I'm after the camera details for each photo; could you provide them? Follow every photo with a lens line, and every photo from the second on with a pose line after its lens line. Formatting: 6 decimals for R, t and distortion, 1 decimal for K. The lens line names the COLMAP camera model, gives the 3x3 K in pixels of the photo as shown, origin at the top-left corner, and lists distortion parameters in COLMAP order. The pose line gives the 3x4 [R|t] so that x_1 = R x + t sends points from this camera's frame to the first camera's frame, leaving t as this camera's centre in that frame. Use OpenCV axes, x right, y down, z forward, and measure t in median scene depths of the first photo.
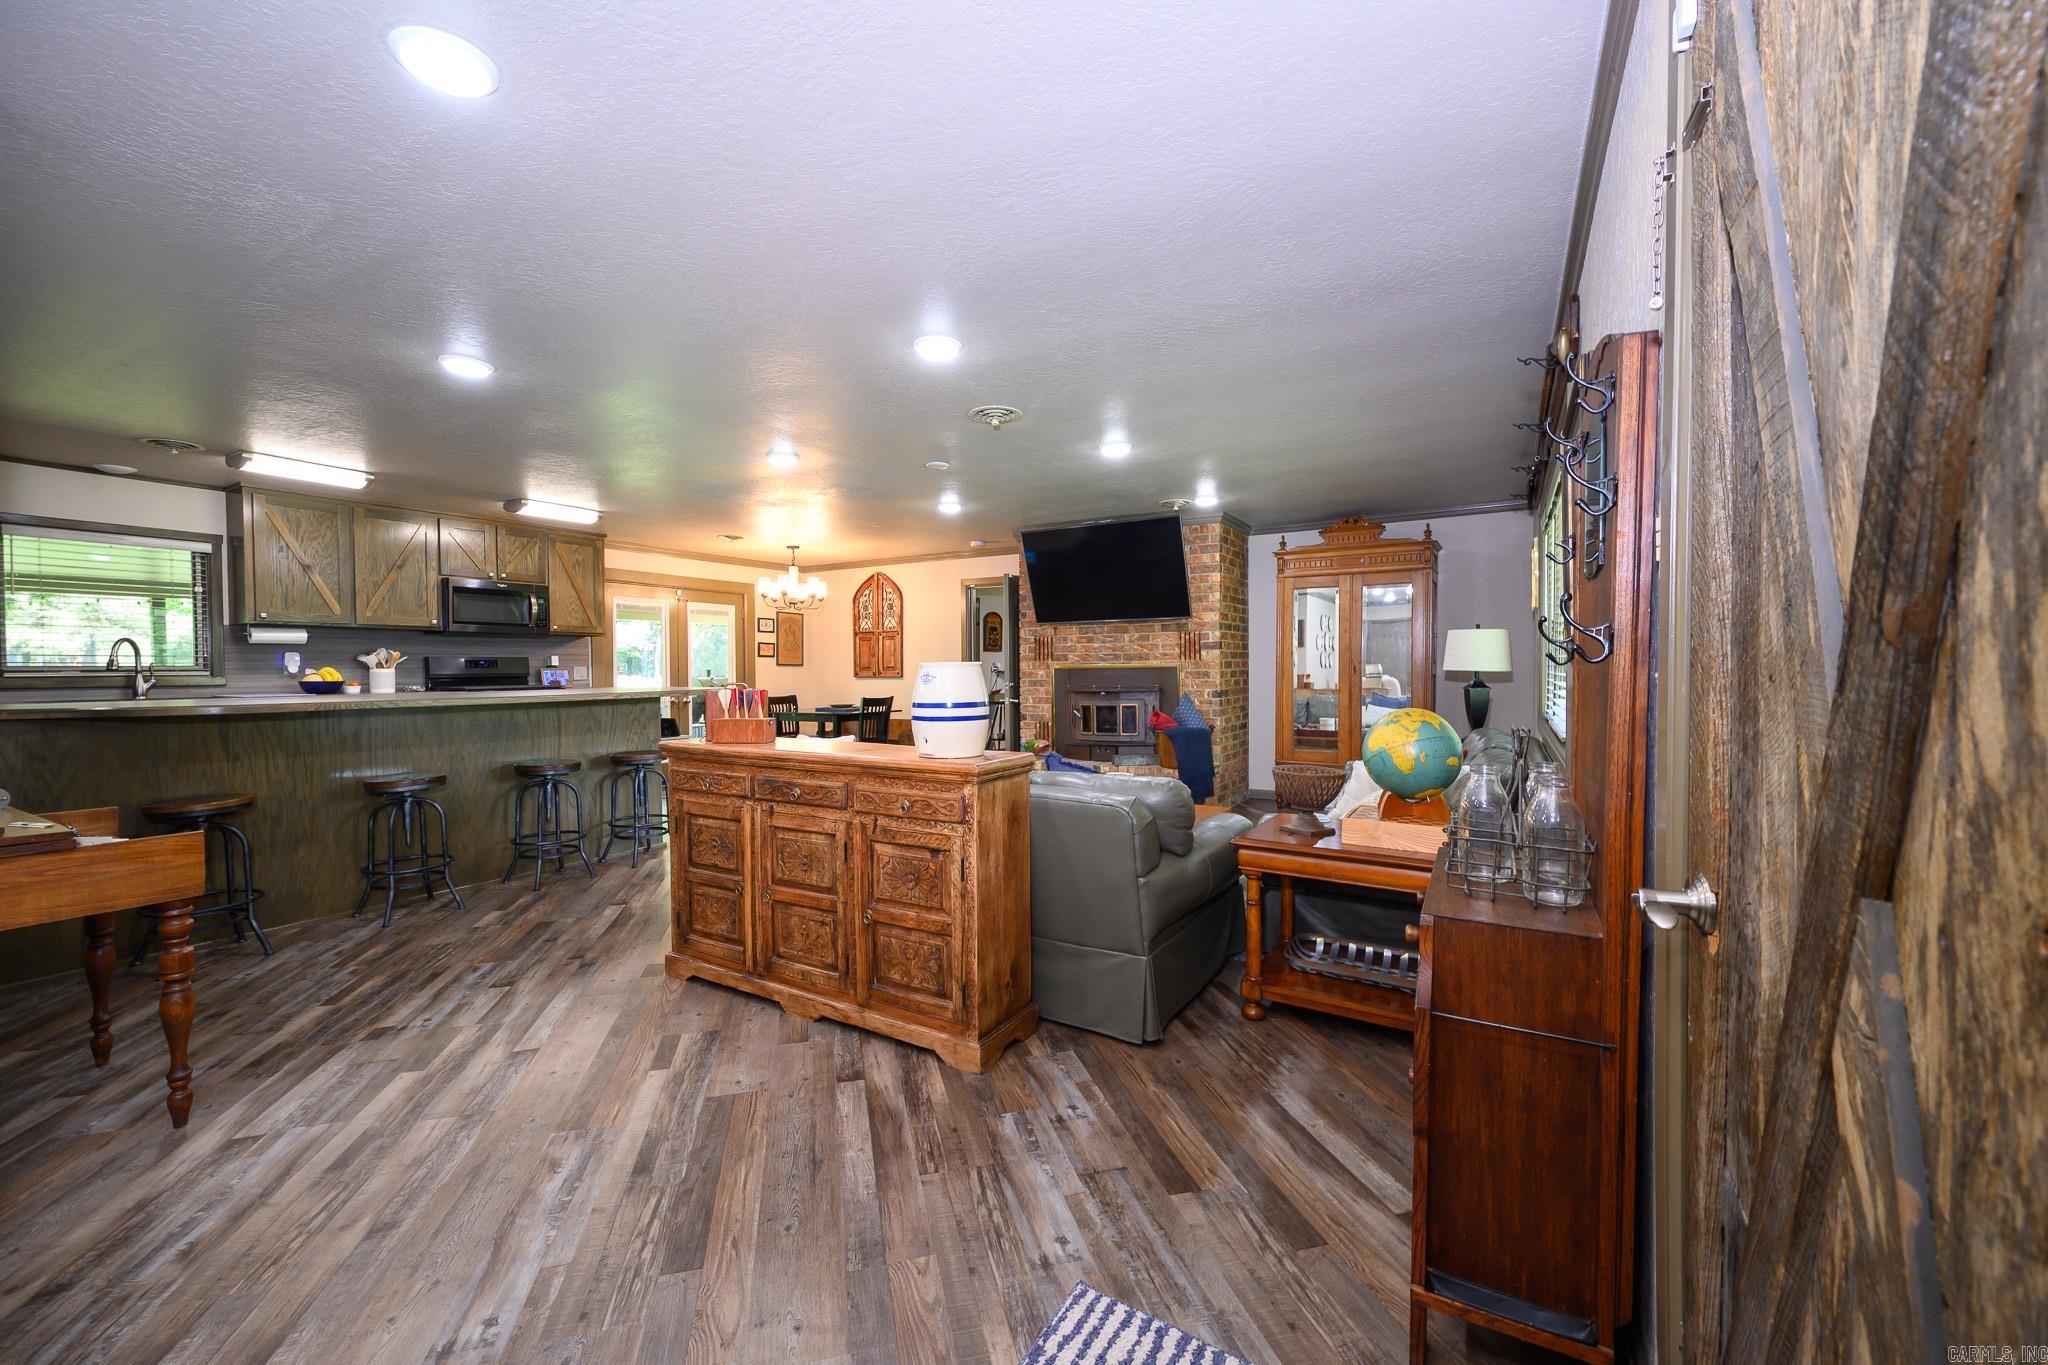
lens RADIAL K [[812.0, 0, 1024.0], [0, 812.0, 682.5], [0, 0, 1]] dist [-0.001200, 0.000203]
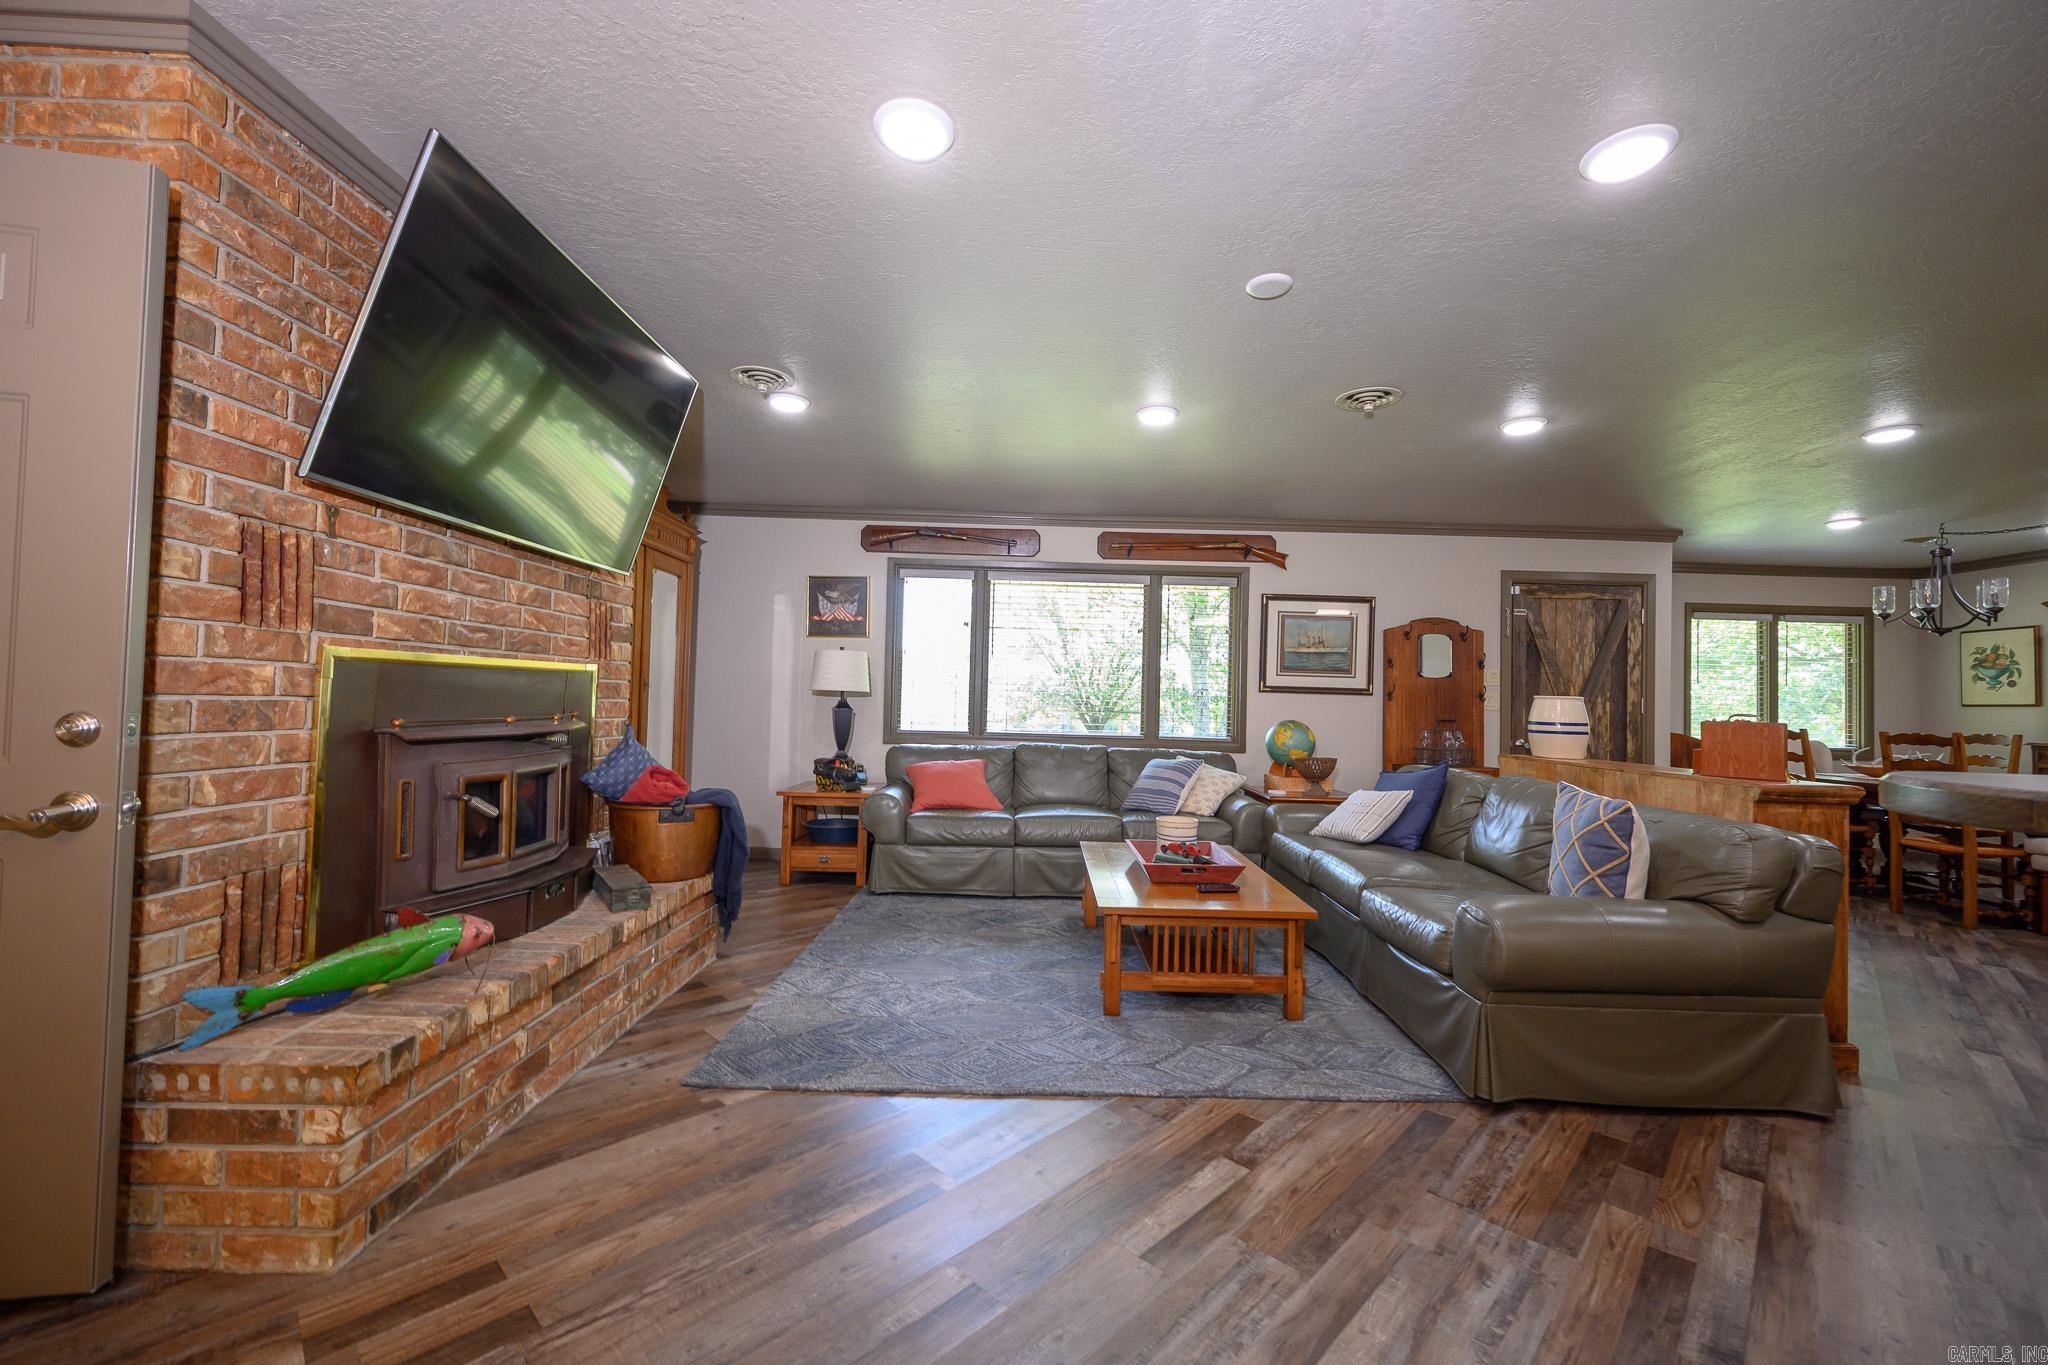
lens RADIAL K [[812.0, 0, 1024.0], [0, 812.0, 682.5], [0, 0, 1]] dist [-0.001200, 0.000203]
pose [[-0.525119, 0.011959, 0.850945, -0.319509], [-0.007336, 0.999800, -0.018578, -0.006457], [-0.850997, -0.015998, -0.524926, 0.972583]]
